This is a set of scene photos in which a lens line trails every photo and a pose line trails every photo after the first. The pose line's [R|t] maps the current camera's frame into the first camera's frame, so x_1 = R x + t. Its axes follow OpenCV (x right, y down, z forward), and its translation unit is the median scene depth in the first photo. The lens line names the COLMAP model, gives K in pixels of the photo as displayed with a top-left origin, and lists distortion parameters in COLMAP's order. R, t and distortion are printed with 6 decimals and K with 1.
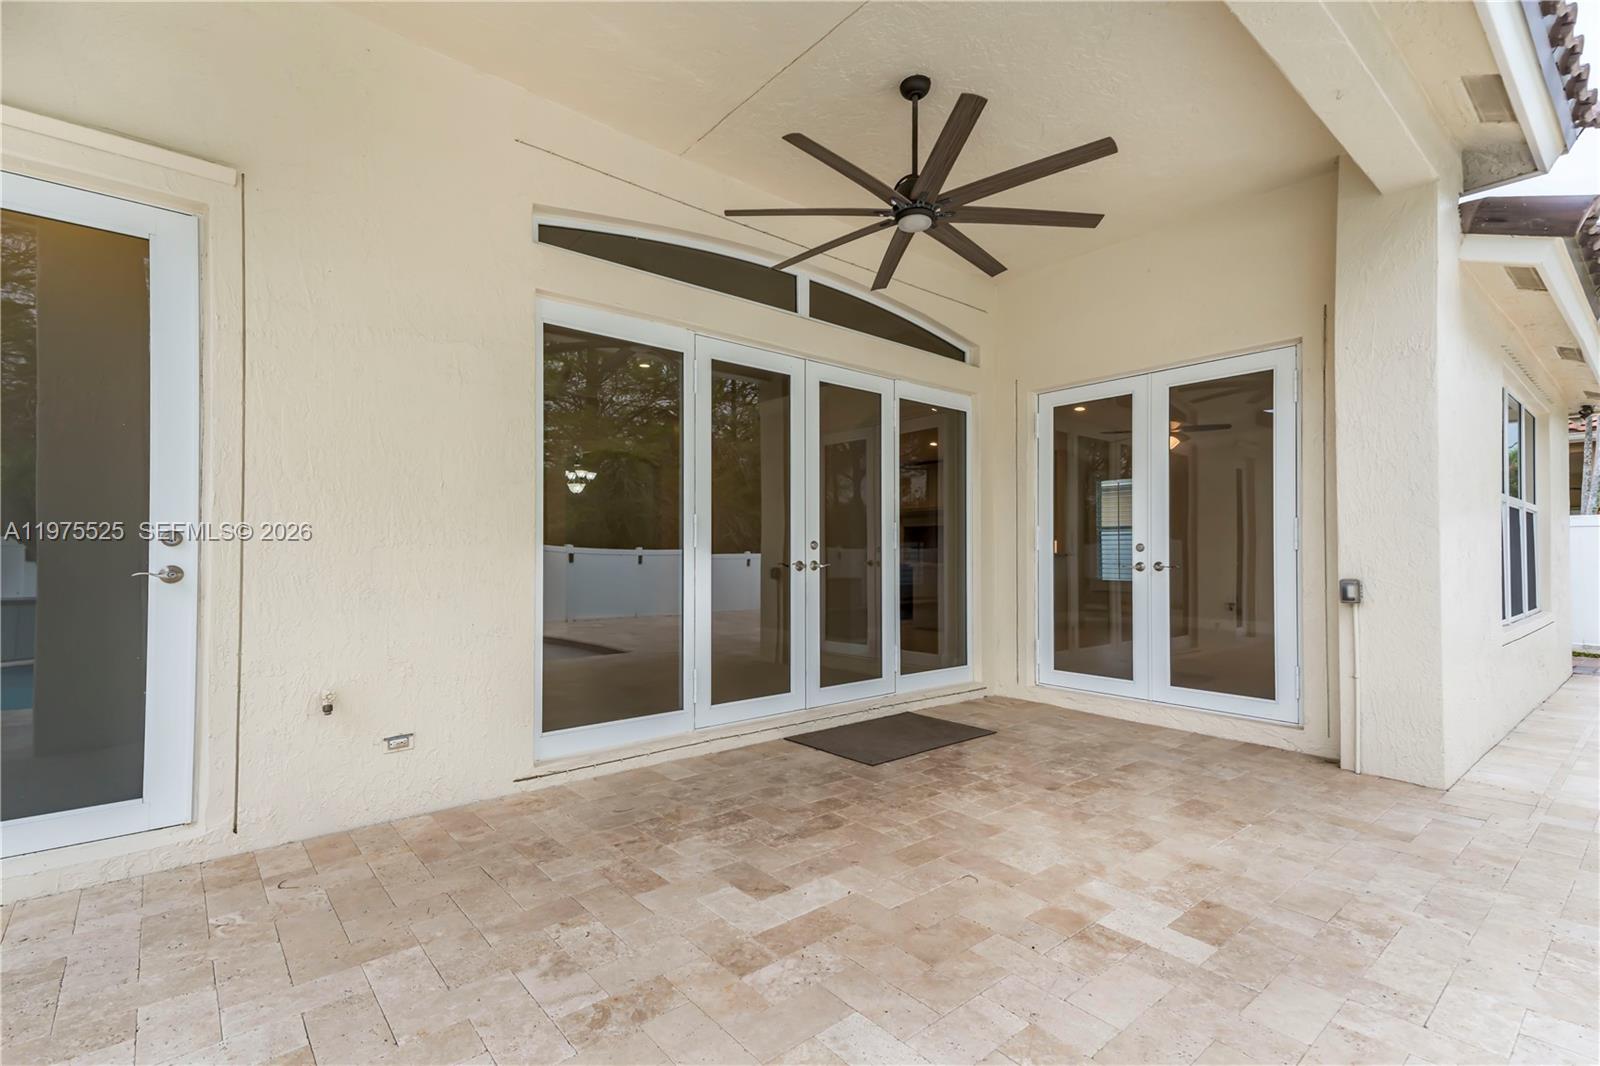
lens RADIAL K [[724.2, 0, 800.0], [0, 724.2, 533.0], [0, 0, 1]] dist [0.036147, -0.000105]
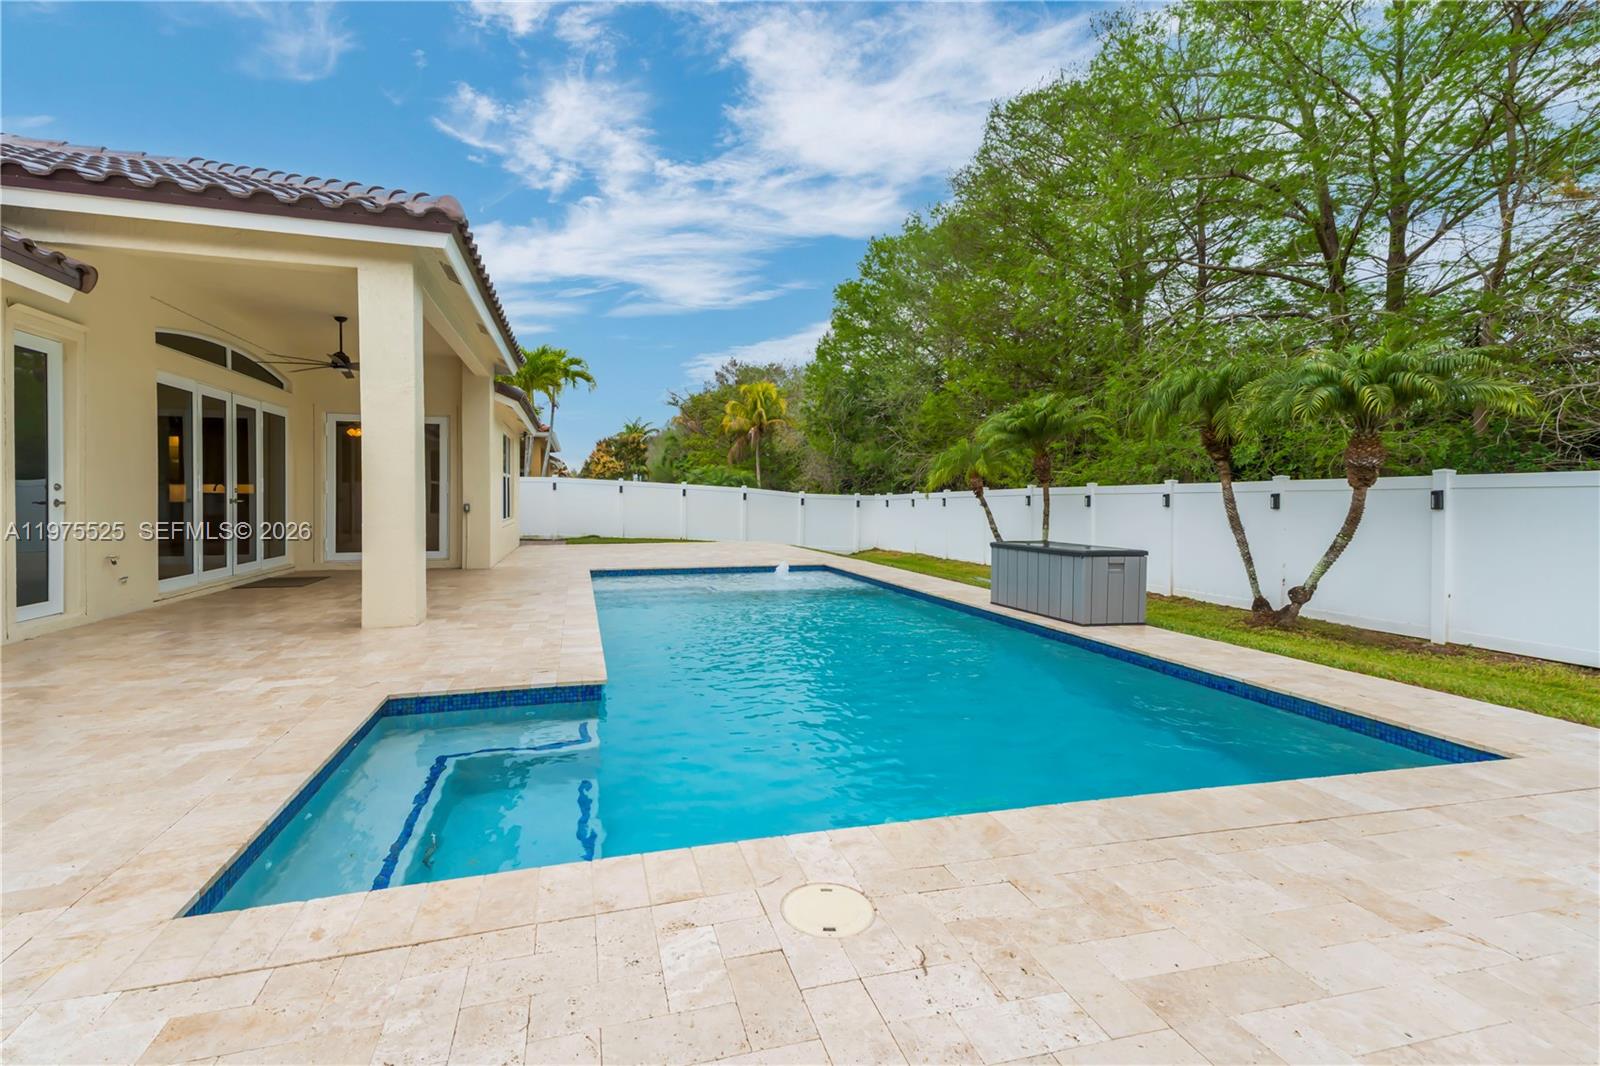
lens RADIAL K [[716.7, 0, 763.7], [0, 716.7, 522.1], [0, 0, 1]] dist [0.027518, -0.000706]
pose [[0.435900, -0.029995, 0.899495, -1.118183], [-0.034887, 0.998130, 0.050190, -0.043359], [-0.899319, -0.053259, 0.434038, -1.114297]]
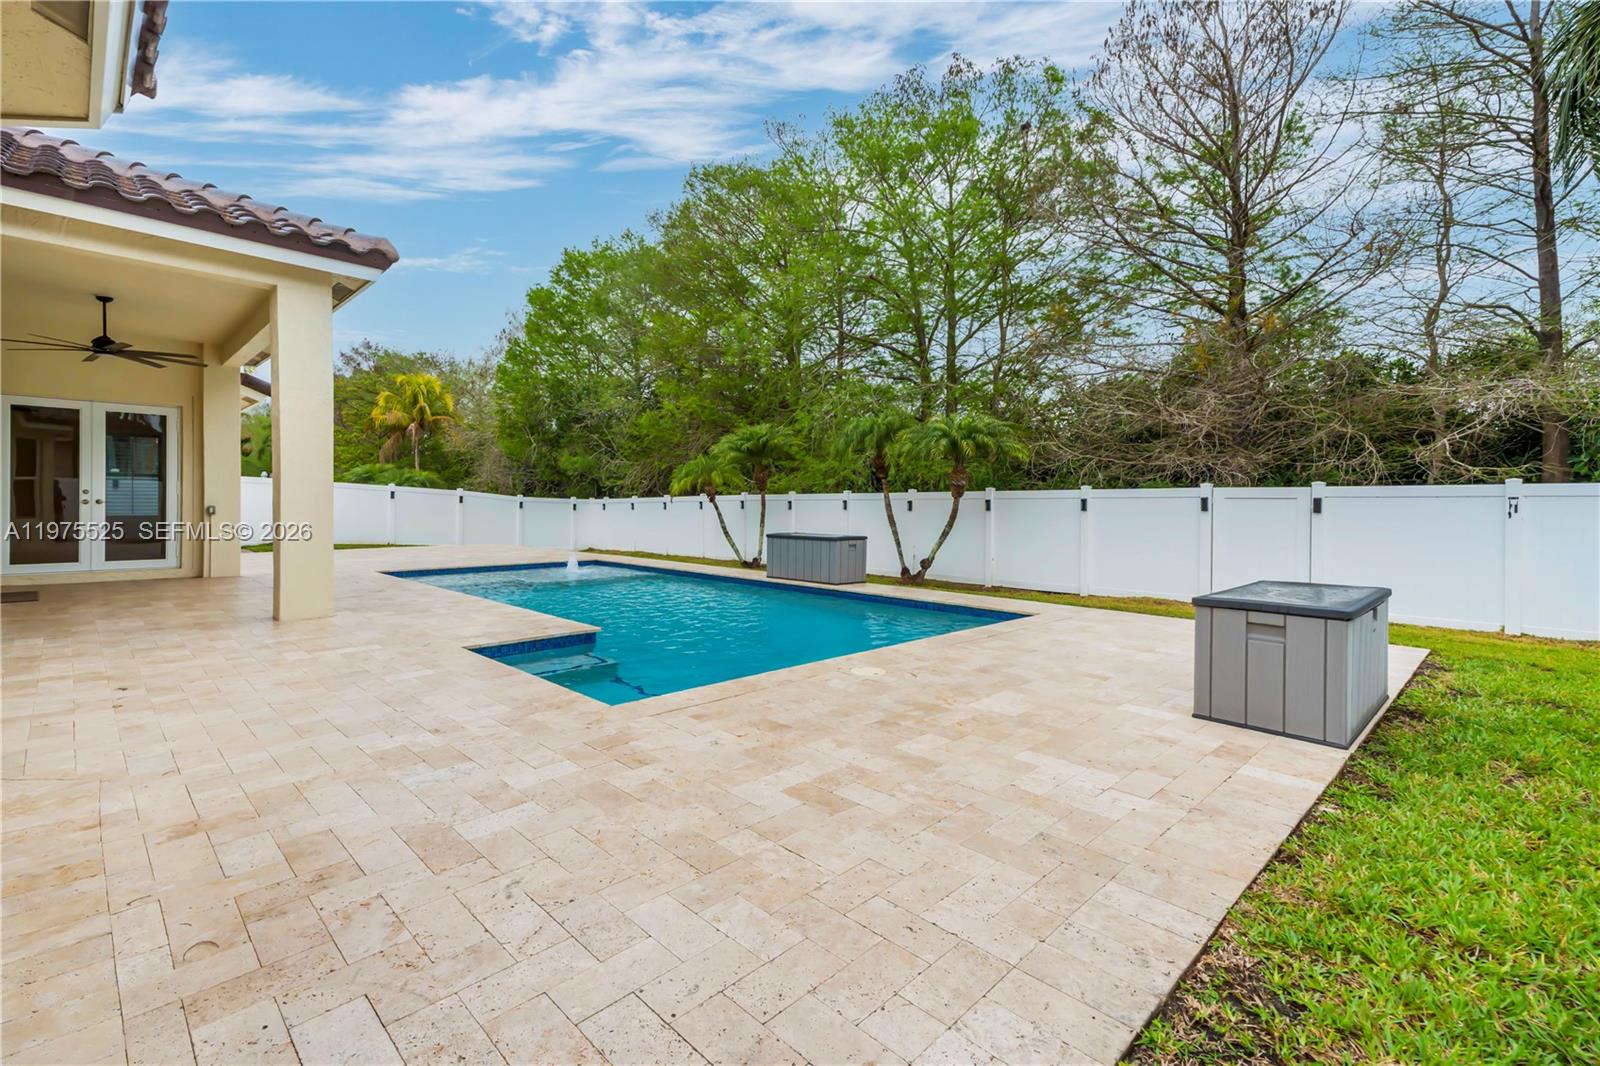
lens RADIAL K [[724.2, 0, 800.0], [0, 724.2, 533.0], [0, 0, 1]] dist [0.036147, -0.000105]
pose [[-0.086223, -0.041901, 0.995394, -1.785621], [-0.043231, 0.998331, 0.038280, -0.030167], [-0.995337, -0.039732, -0.087891, -0.759986]]
